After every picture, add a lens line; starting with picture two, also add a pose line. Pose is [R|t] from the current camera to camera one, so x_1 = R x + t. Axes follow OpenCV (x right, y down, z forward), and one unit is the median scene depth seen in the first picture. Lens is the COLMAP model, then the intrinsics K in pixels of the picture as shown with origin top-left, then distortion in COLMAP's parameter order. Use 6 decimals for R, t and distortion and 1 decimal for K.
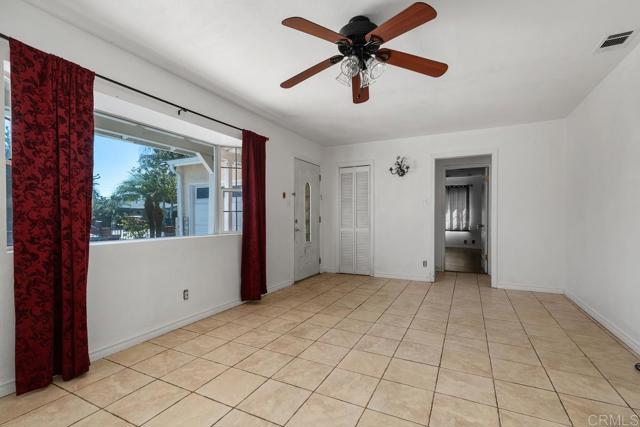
lens RADIAL K [[292.2, 0, 317.6], [0, 292.2, 214.3], [0, 0, 1]] dist [0.003924, -0.000127]
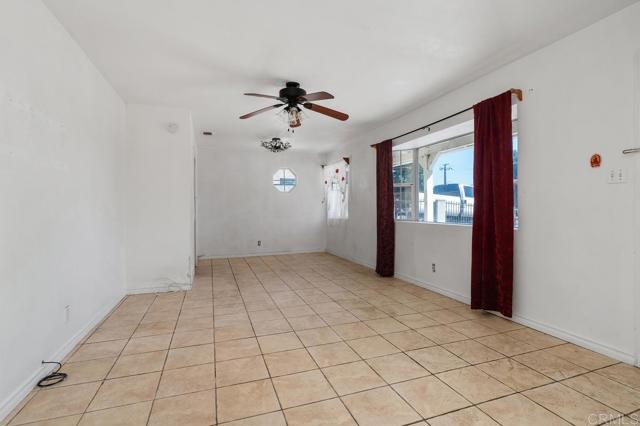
lens RADIAL K [[307.9, 0, 330.0], [0, 307.9, 211.2], [0, 0, 1]] dist [-0.000991, -0.000061]
pose [[-0.662974, 0.014258, -0.748506, 0.866854], [0.015636, 0.999864, 0.005197, 0.010395], [0.748479, -0.008259, -0.663107, 1.566677]]
